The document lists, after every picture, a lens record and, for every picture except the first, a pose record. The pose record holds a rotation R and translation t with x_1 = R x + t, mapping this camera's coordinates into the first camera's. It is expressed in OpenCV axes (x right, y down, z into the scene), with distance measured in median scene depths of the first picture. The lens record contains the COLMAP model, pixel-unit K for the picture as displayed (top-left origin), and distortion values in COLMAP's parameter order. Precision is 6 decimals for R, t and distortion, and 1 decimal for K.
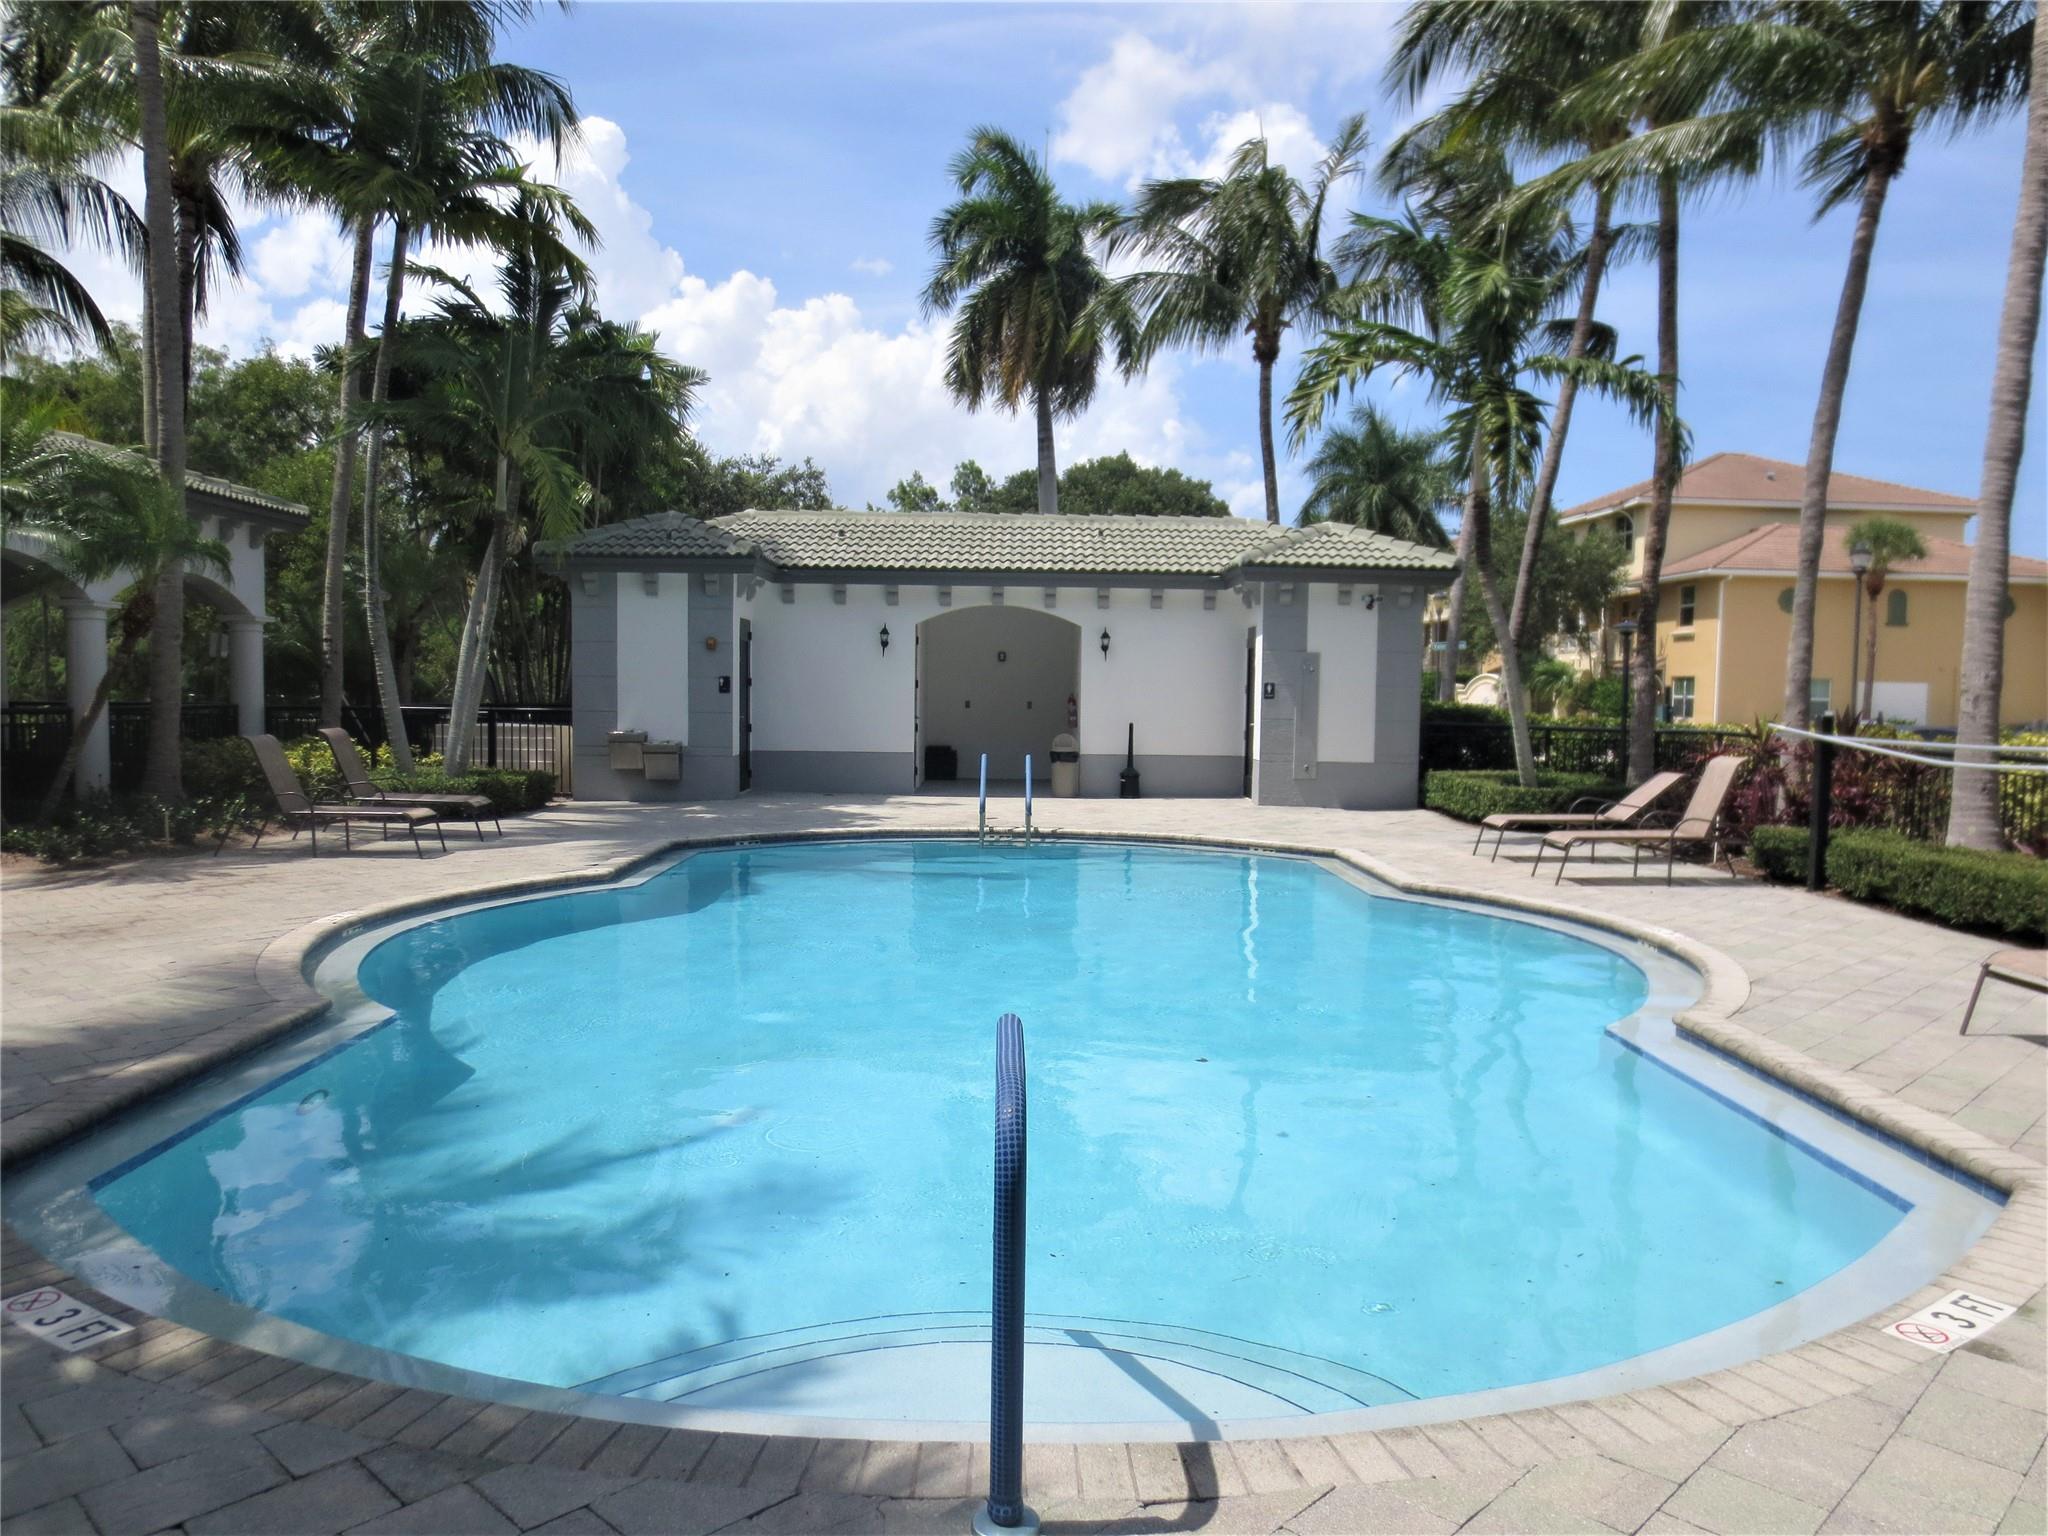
lens RADIAL K [[1425.9, 0, 1024.0], [0, 1425.9, 768.0], [0, 0, 1]] dist [-0.036834, 0.006820]
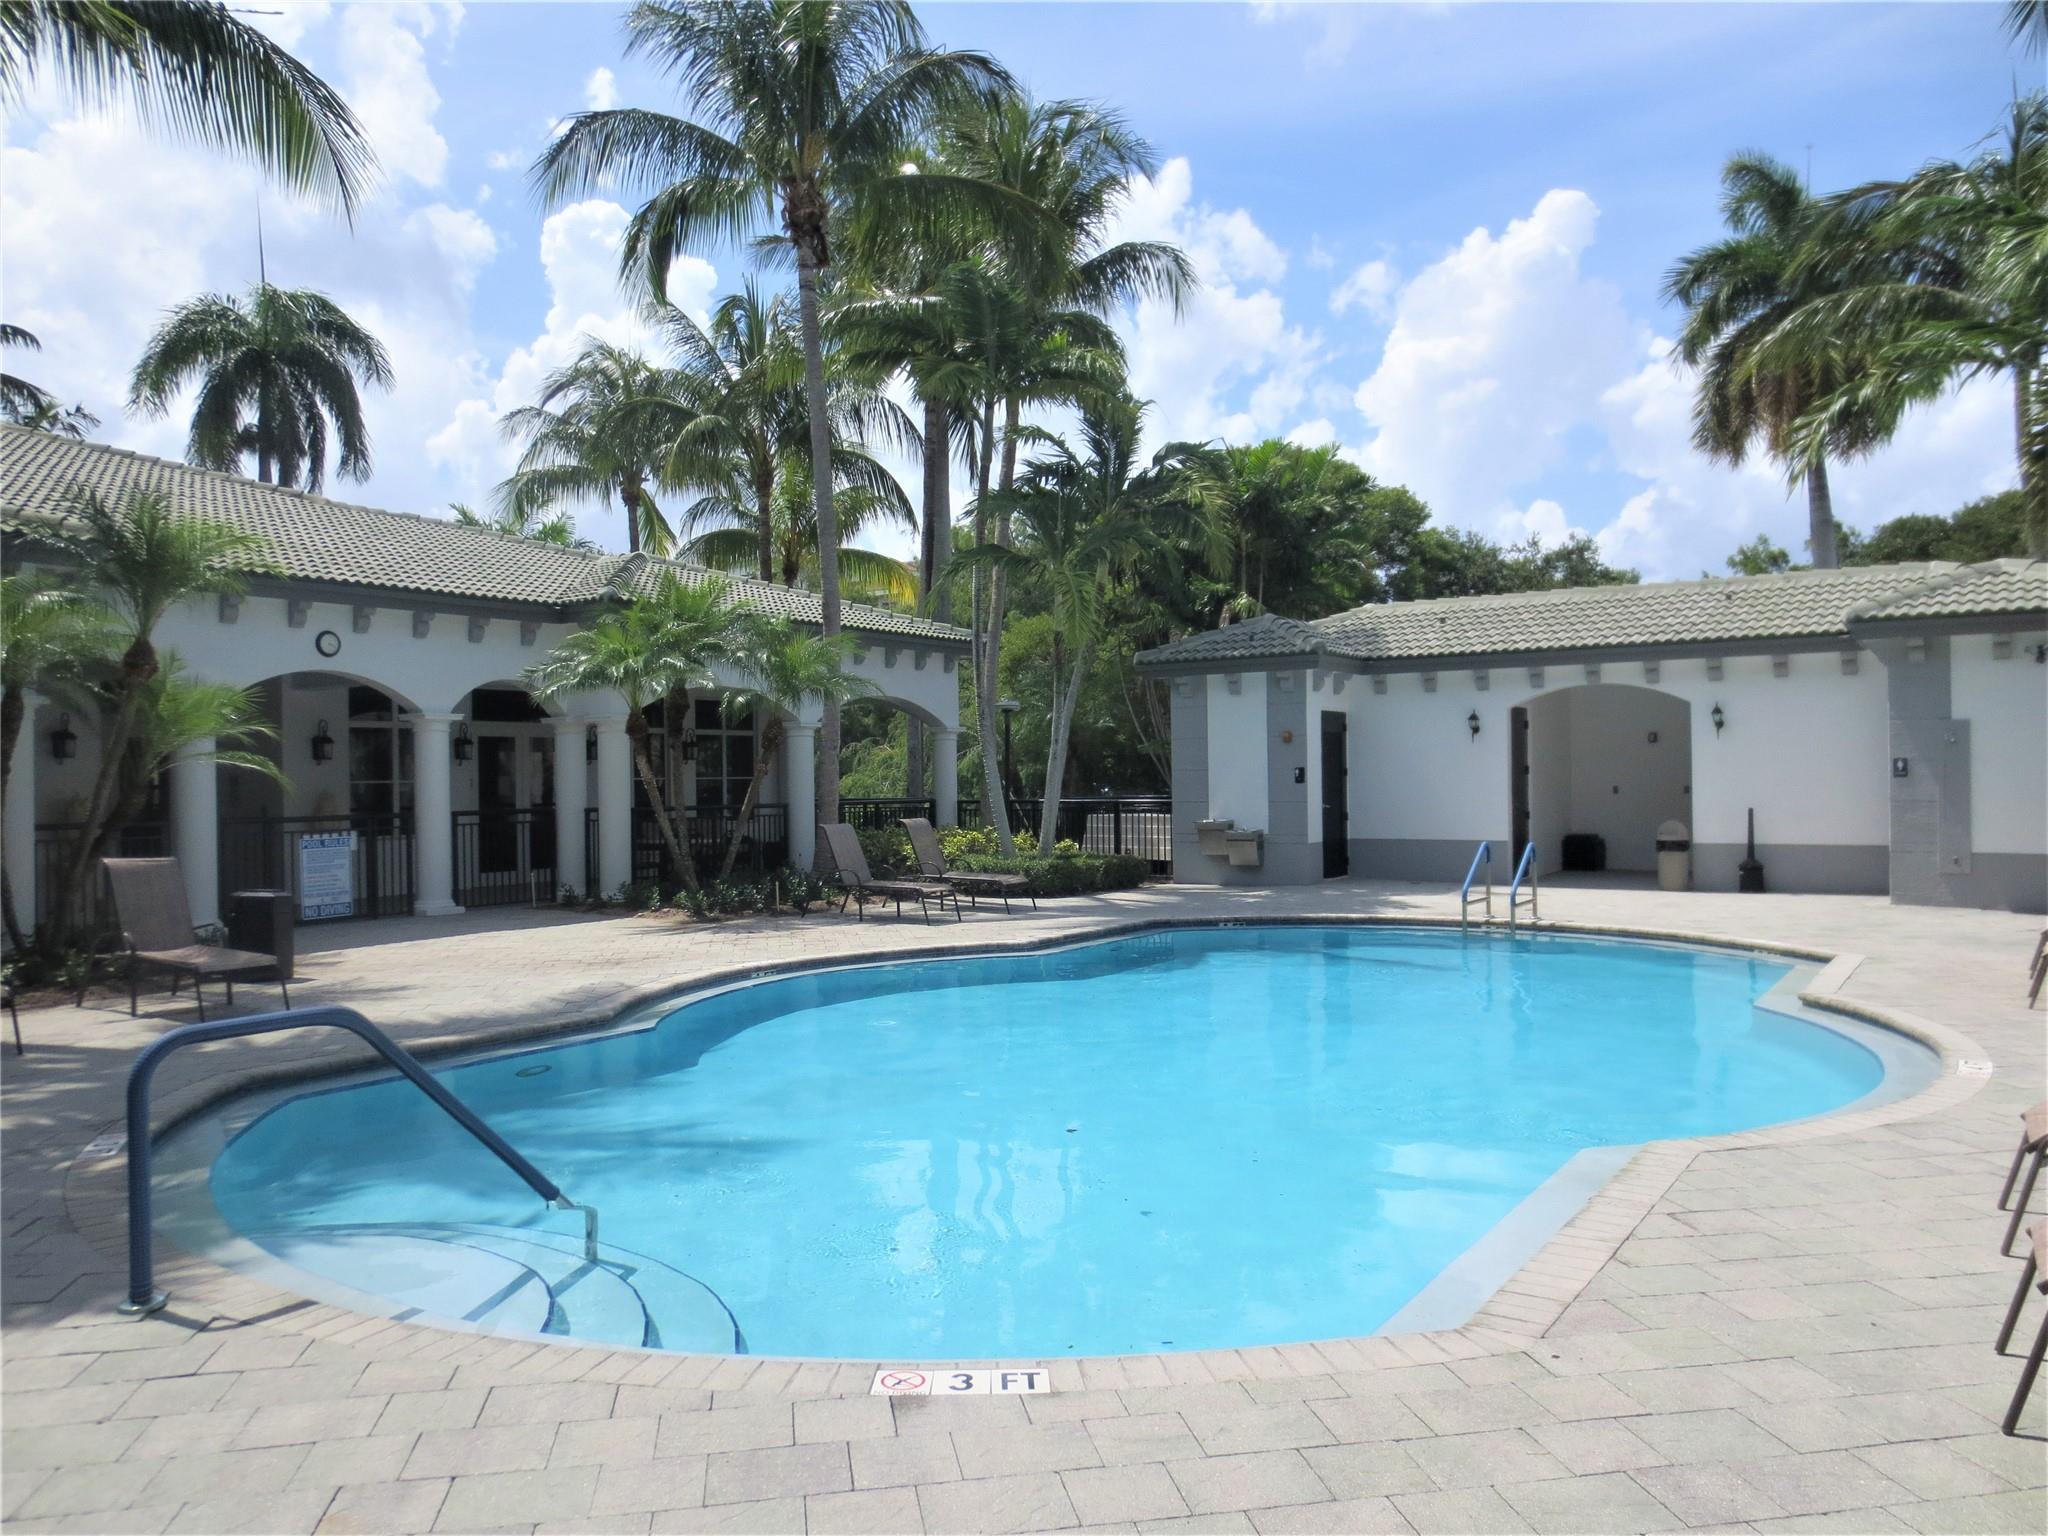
lens RADIAL K [[1425.9, 0, 1024.0], [0, 1425.9, 768.0], [0, 0, 1]] dist [-0.036834, 0.006820]
pose [[0.822285, -0.026383, -0.568464, 0.205856], [-0.010134, 0.998087, -0.060981, 0.001779], [0.568986, 0.055904, 0.820445, 0.024629]]
